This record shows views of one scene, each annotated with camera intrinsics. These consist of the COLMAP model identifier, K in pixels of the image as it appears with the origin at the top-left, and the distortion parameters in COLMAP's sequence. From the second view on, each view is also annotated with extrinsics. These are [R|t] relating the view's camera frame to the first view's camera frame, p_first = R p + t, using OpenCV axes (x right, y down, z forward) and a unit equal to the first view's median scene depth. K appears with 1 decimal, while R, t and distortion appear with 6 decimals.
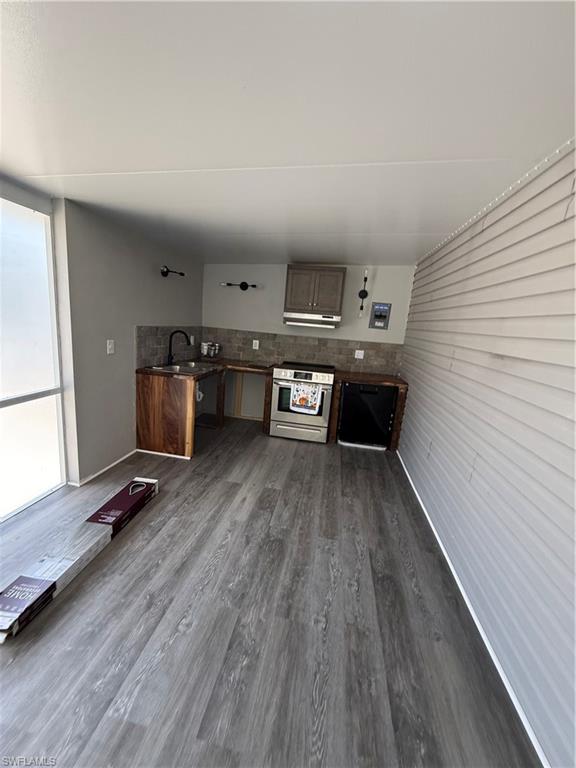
lens RADIAL K [[311.4, 0, 284.6], [0, 311.4, 382.1], [0, 0, 1]] dist [0.005875, -0.000053]
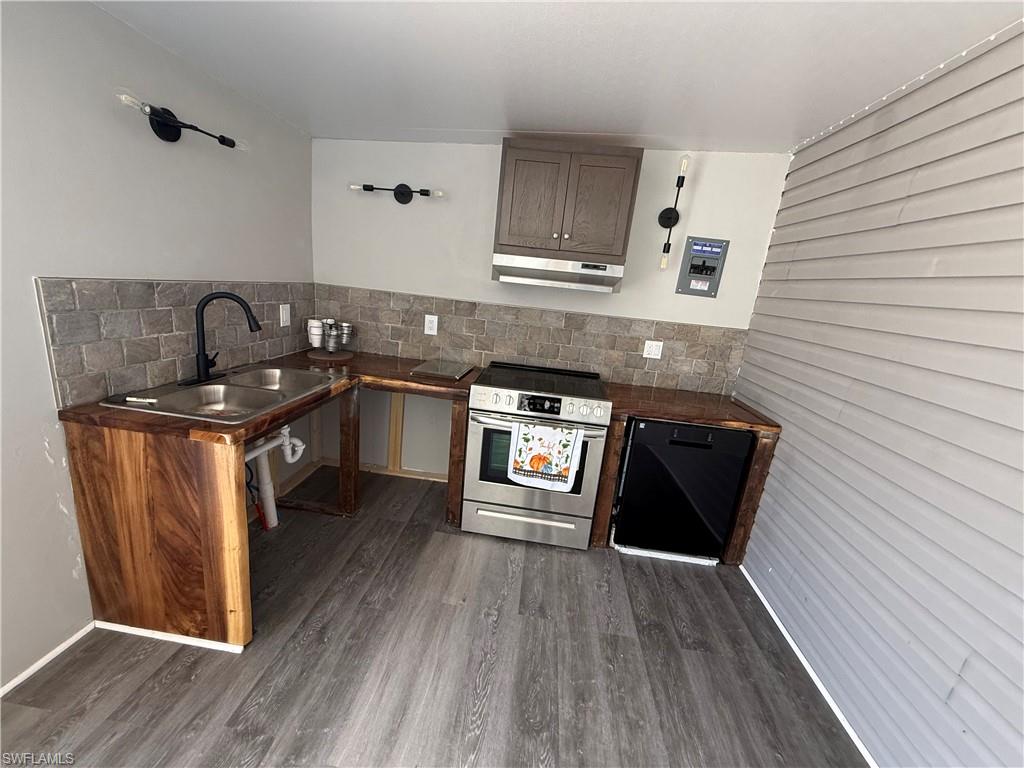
lens RADIAL K [[415.2, 0, 510.7], [0, 415.2, 385.3], [0, 0, 1]] dist [0.005875, -0.000053]
pose [[0.997405, 0.001059, 0.071983, -0.021315], [-0.005373, 0.998198, 0.059764, -0.078856], [-0.071790, -0.059996, 0.995614, 0.427029]]
